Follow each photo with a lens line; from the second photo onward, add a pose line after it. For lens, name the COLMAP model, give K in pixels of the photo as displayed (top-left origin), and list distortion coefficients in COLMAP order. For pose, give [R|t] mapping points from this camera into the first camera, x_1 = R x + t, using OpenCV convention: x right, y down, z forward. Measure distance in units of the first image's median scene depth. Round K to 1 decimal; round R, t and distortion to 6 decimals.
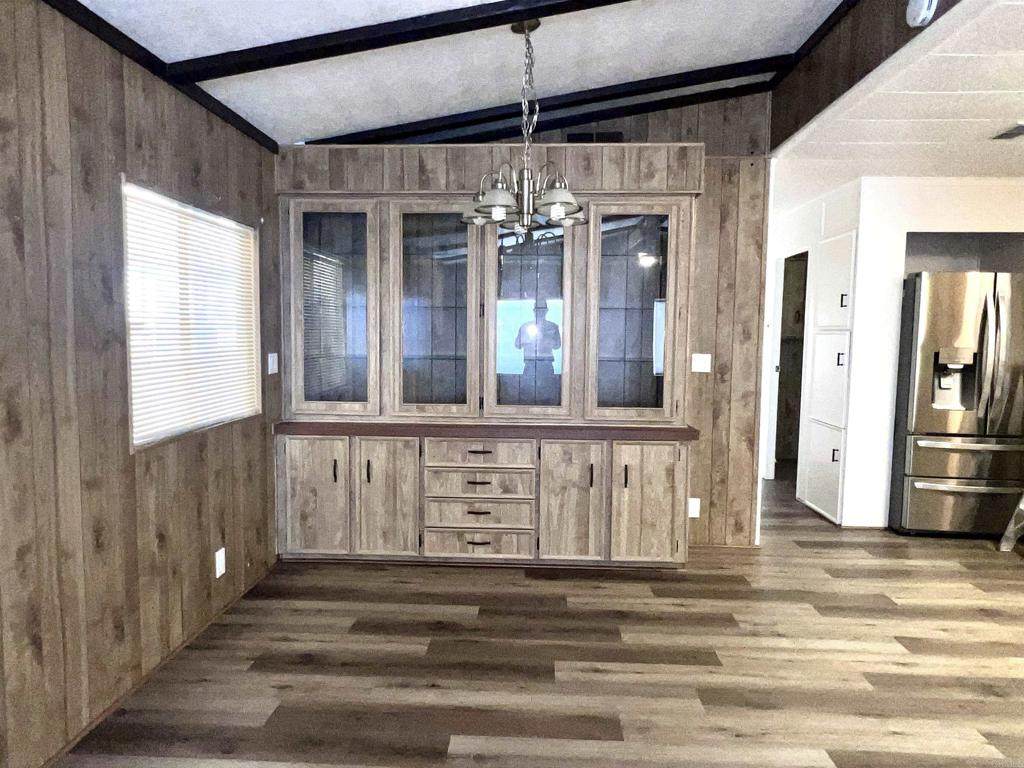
lens RADIAL K [[676.7, 0, 512.0], [0, 676.7, 384.0], [0, 0, 1]] dist [0.035595, -0.002820]
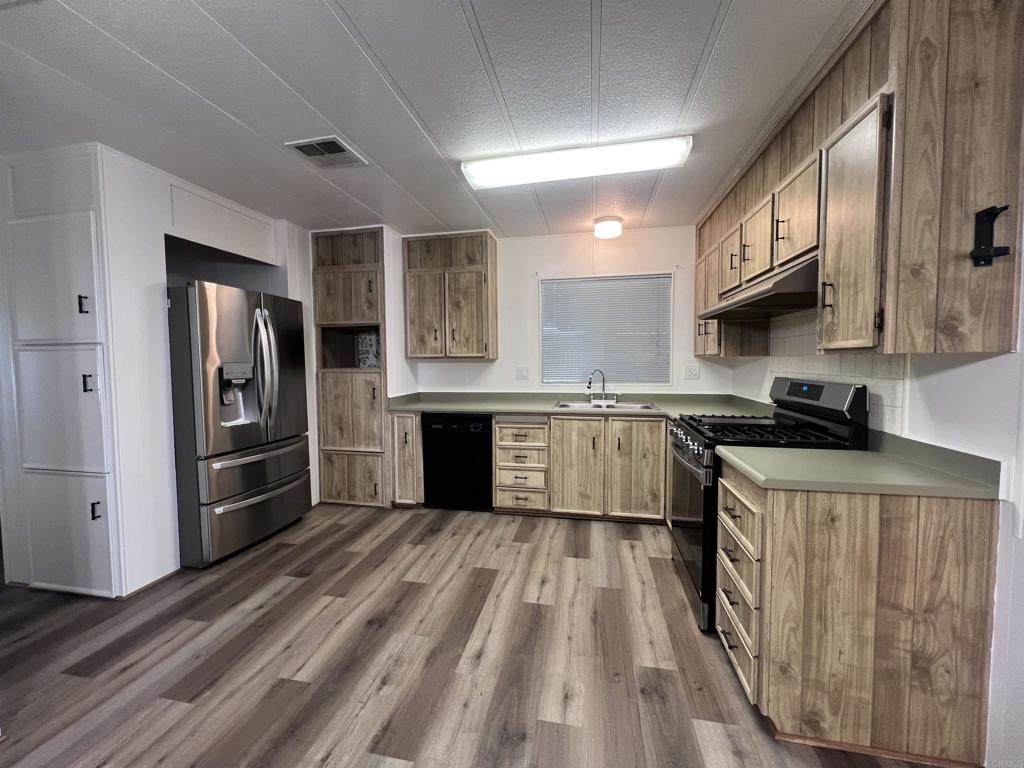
lens RADIAL K [[405.7, 0, 512.0], [0, 405.7, 384.0], [0, 0, 1]] dist [-0.000524, -0.000027]
pose [[0.155572, -0.061999, 0.985877, 0.114089], [0.088902, 0.994857, 0.048535, -0.013948], [-0.983816, 0.080096, 0.160284, 0.470971]]
